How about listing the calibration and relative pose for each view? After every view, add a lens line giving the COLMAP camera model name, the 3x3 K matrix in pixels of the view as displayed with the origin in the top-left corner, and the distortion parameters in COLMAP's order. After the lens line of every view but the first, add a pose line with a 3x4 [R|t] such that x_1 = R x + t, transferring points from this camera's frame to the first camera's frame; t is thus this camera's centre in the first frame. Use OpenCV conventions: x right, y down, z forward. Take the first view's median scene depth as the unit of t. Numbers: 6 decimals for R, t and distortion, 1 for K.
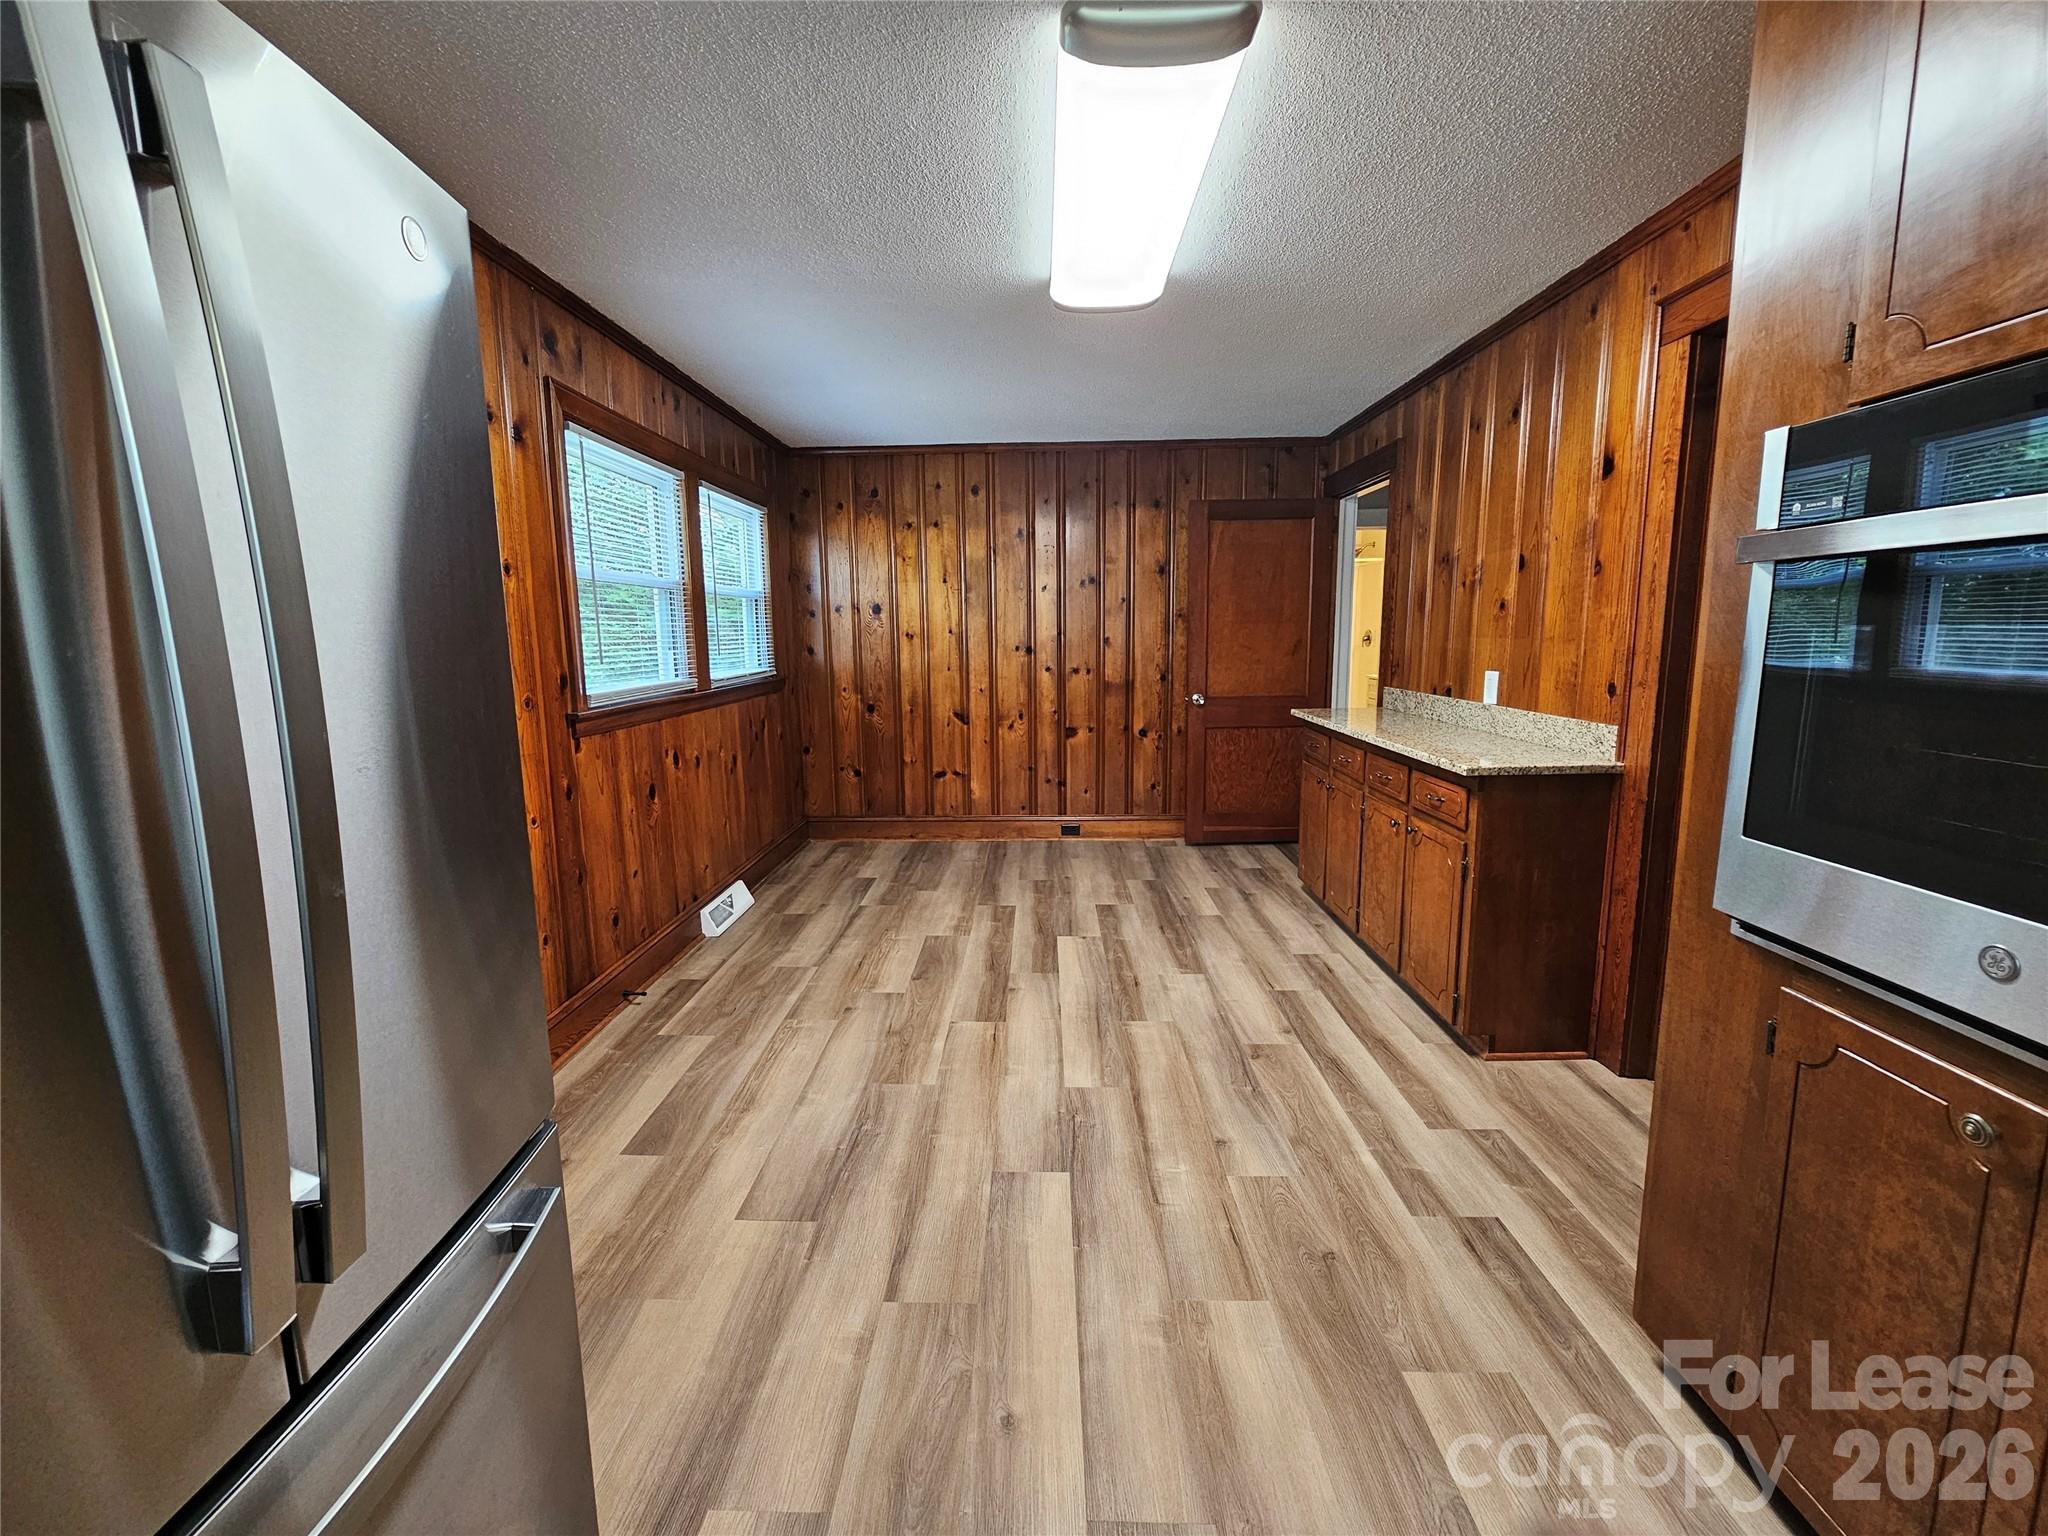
lens RADIAL K [[842.2, 0, 1013.9], [0, 842.2, 756.6], [0, 0, 1]] dist [-0.000126, 0.000006]
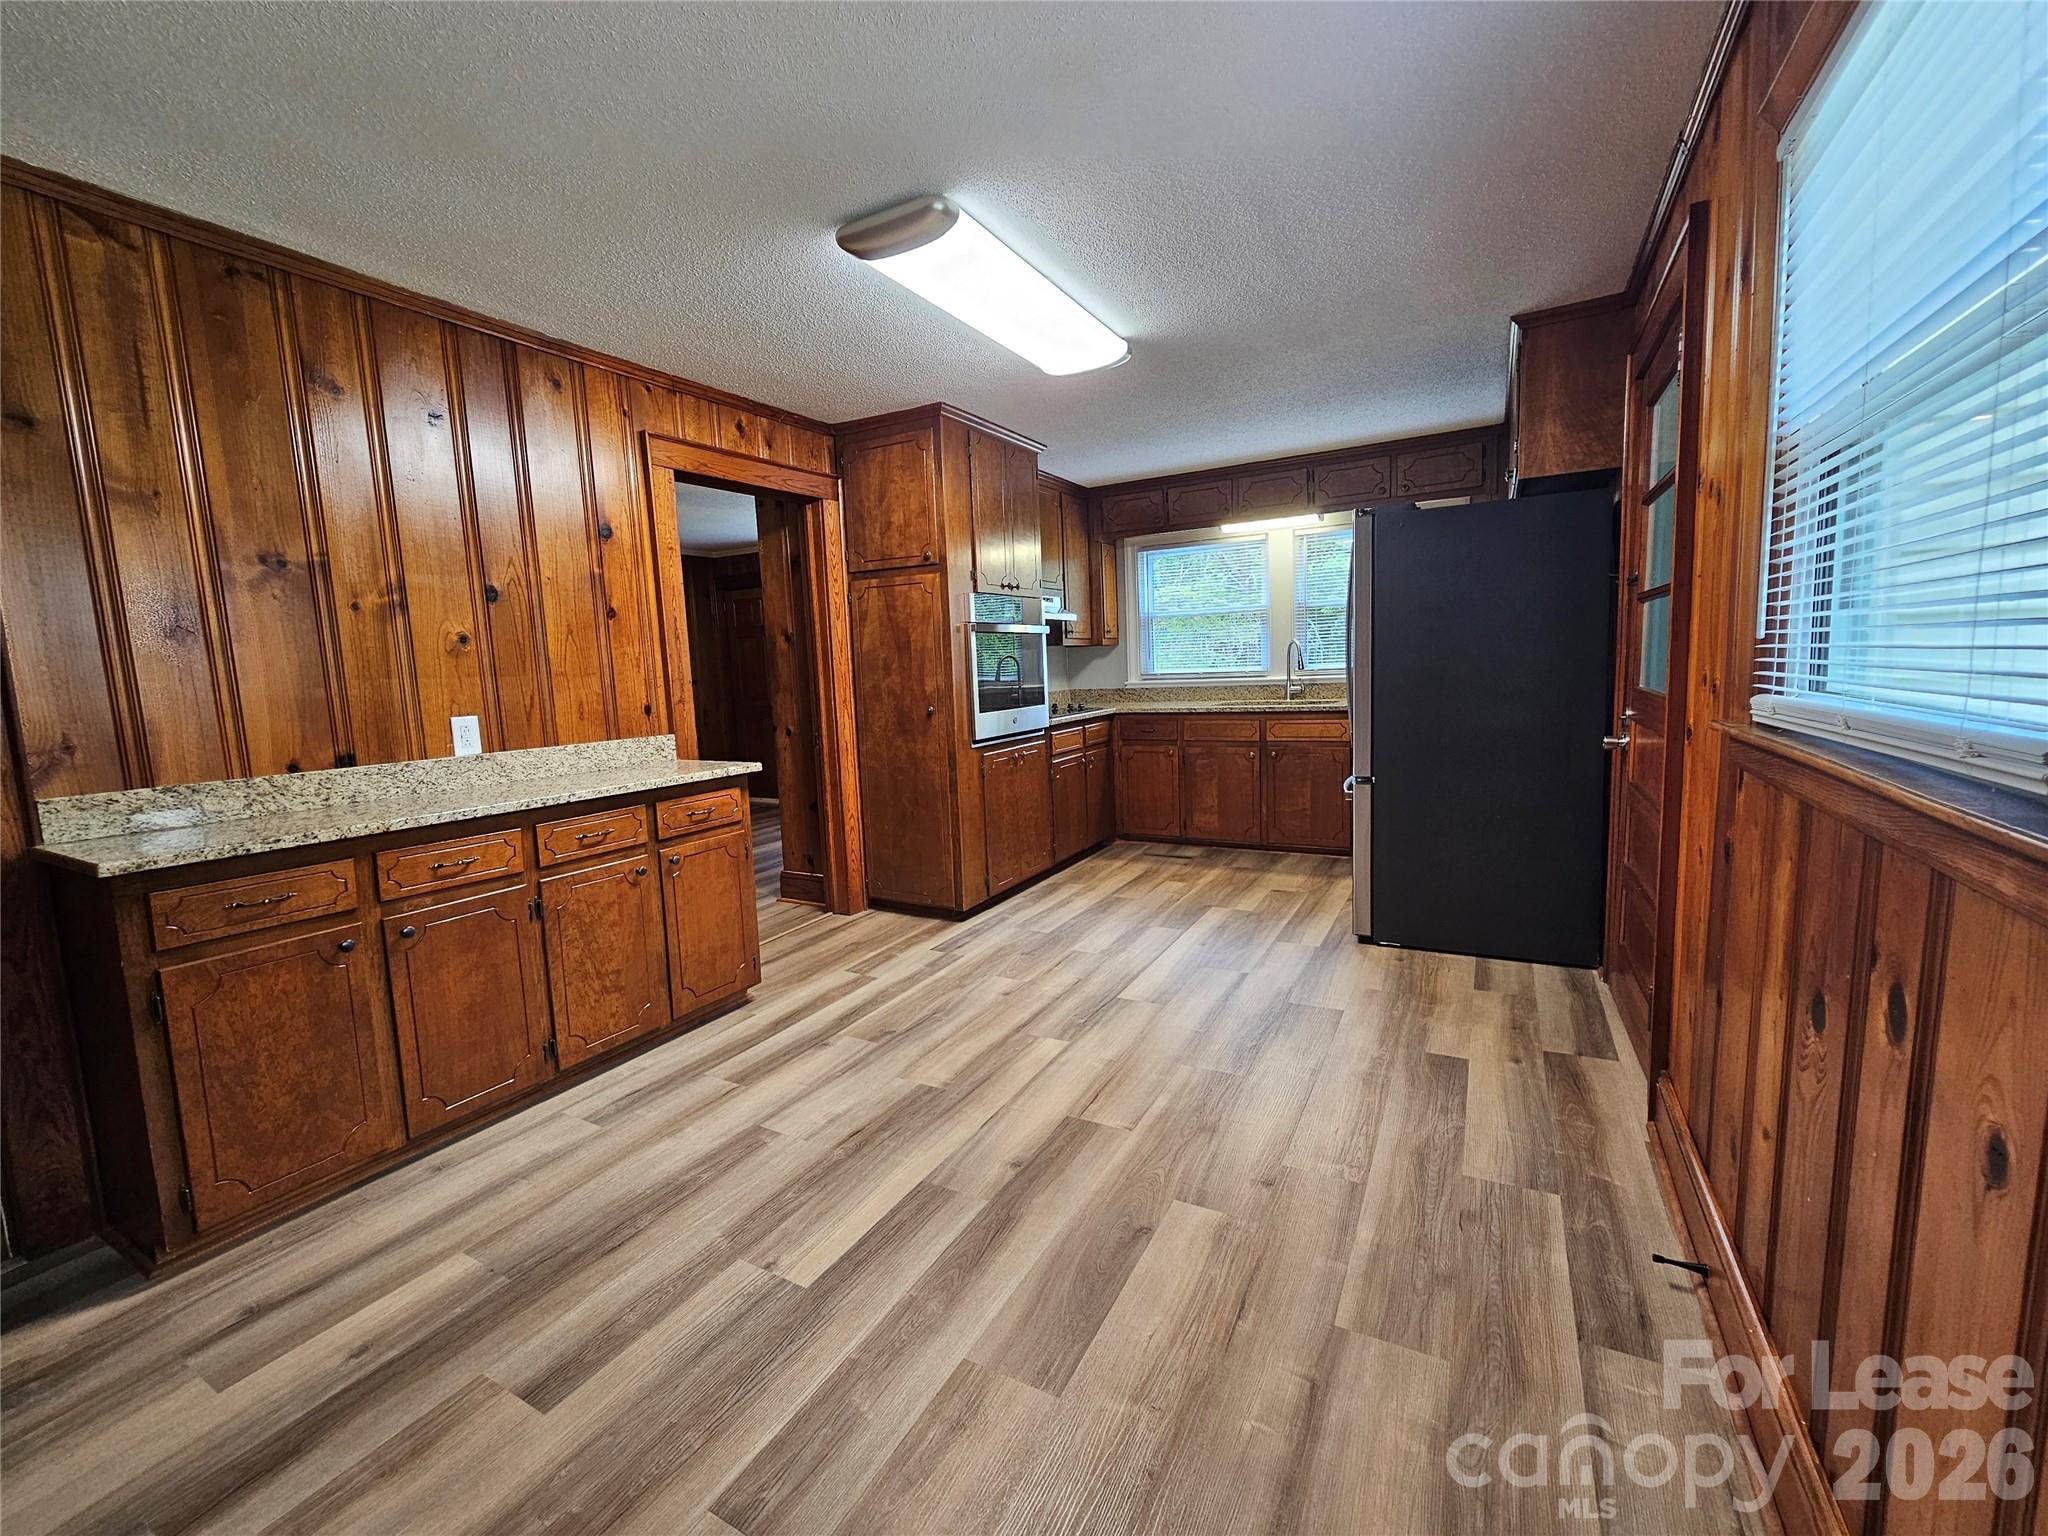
lens RADIAL K [[842.2, 0, 1014.4], [0, 842.2, 766.6], [0, 0, 1]] dist [-0.000126, 0.000006]
pose [[-0.884518, -0.003771, 0.466491, -0.363606], [0.122107, 0.963233, 0.239314, -0.219010], [-0.450242, 0.268639, -0.851537, 1.734249]]
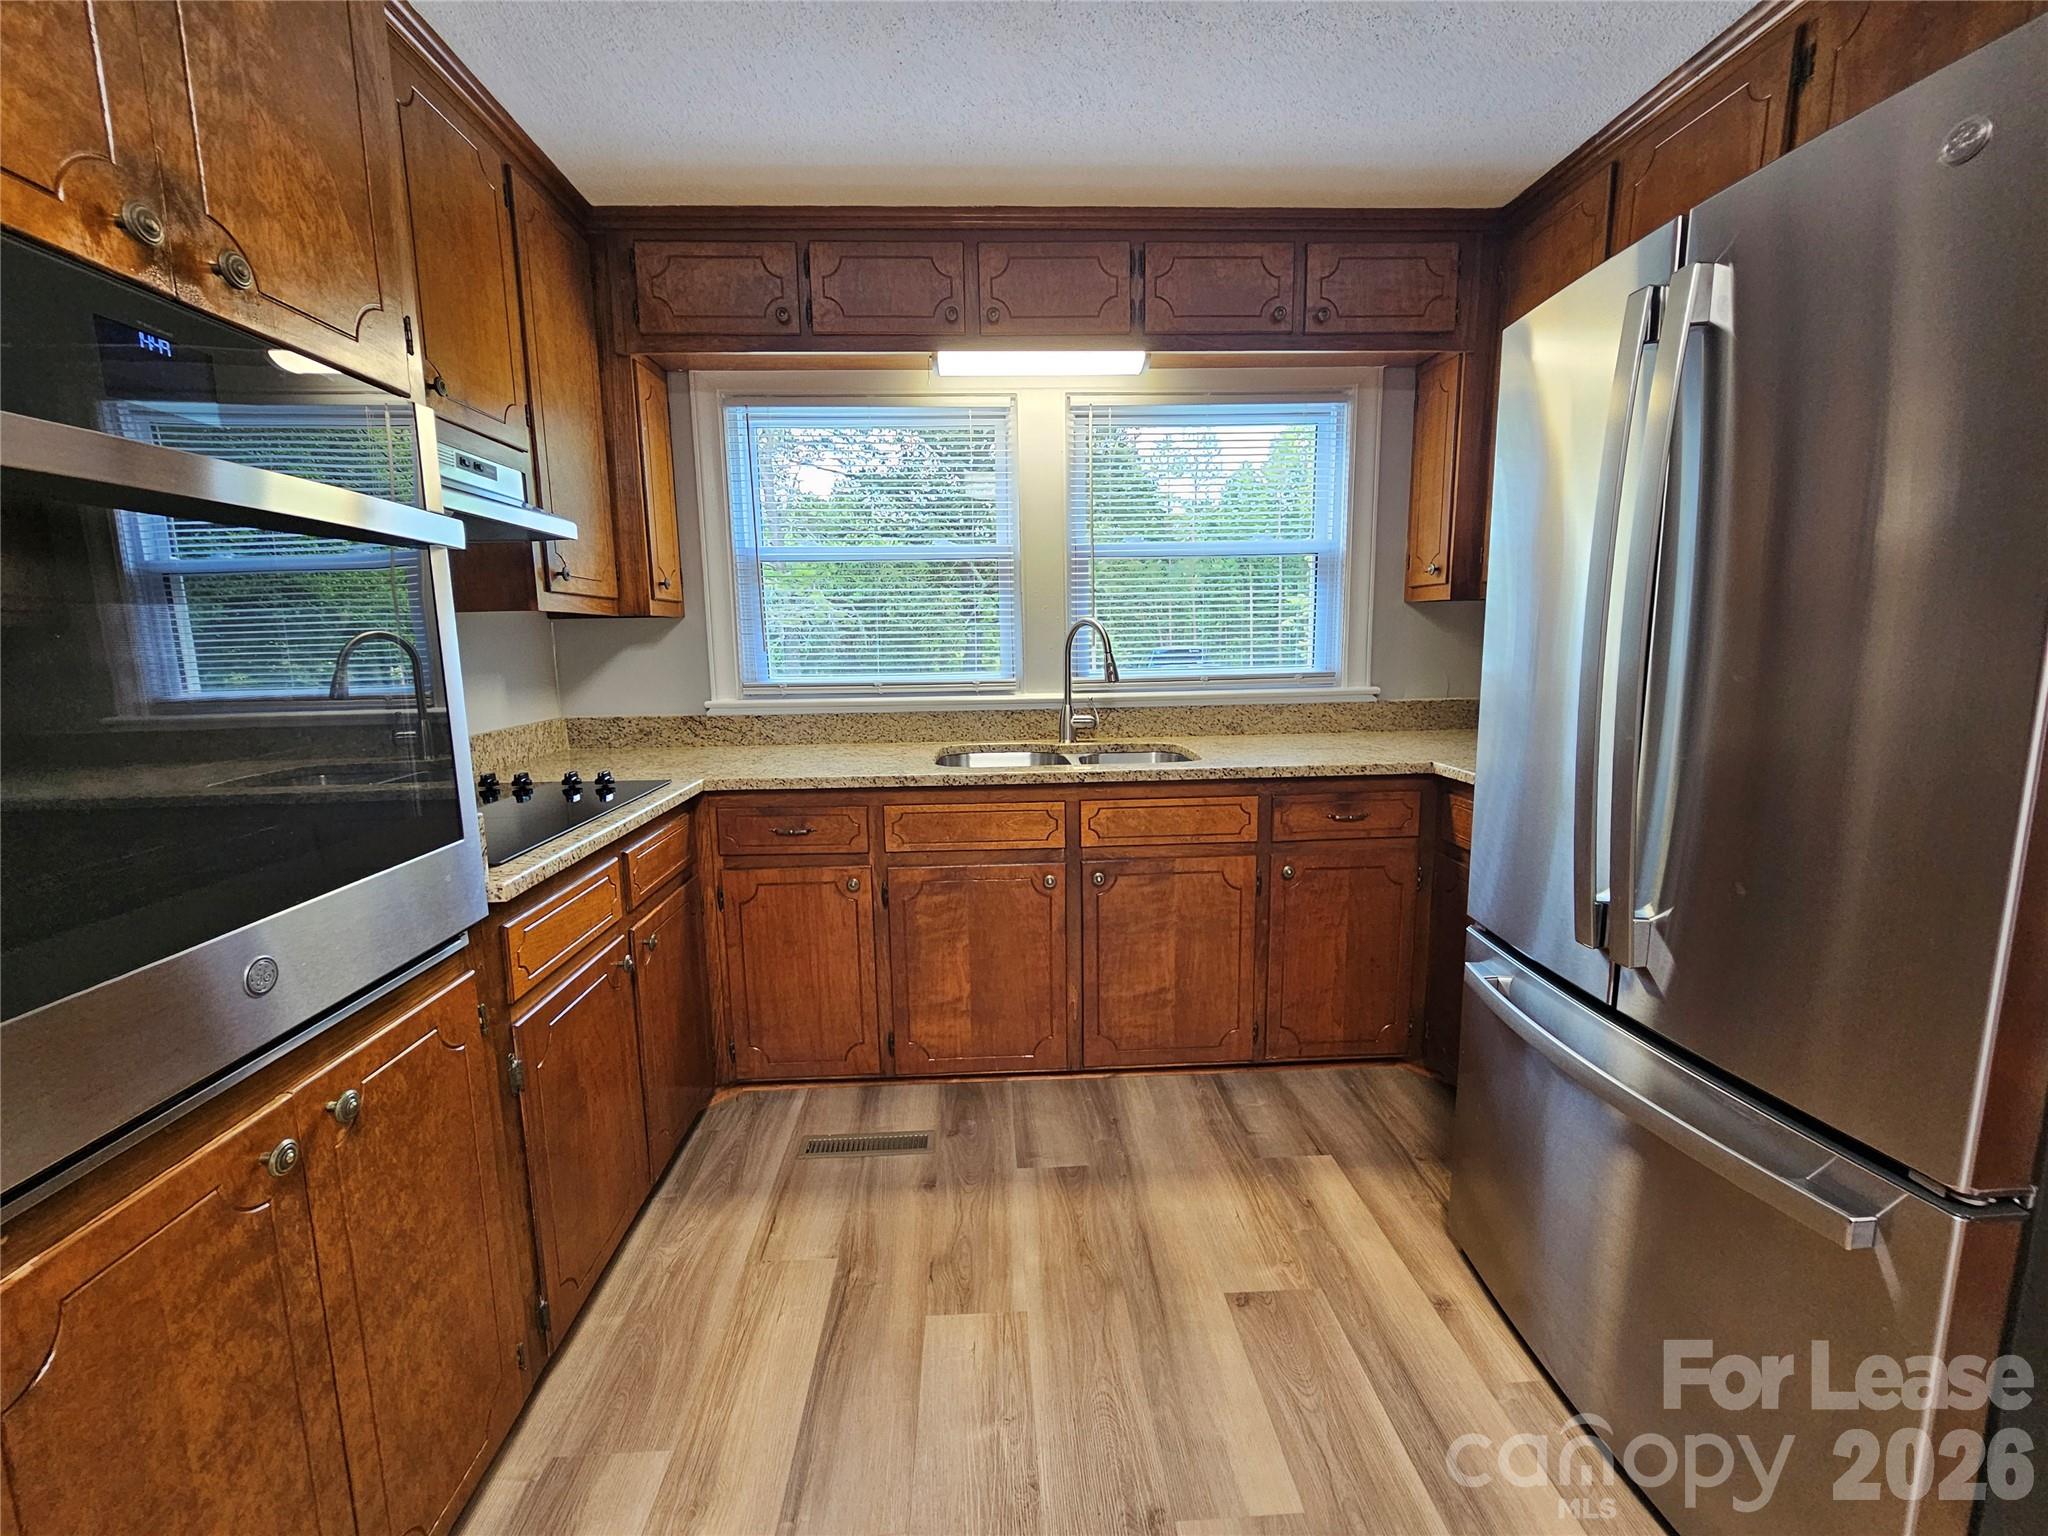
lens RADIAL K [[842.2, 0, 1021.0], [0, 842.2, 756.4], [0, 0, 1]] dist [-0.000126, 0.000006]
pose [[-0.995824, 0.042439, -0.080835, 0.097837], [0.017621, 0.958089, 0.285927, -0.089264], [0.089581, 0.283309, -0.954836, 0.711825]]
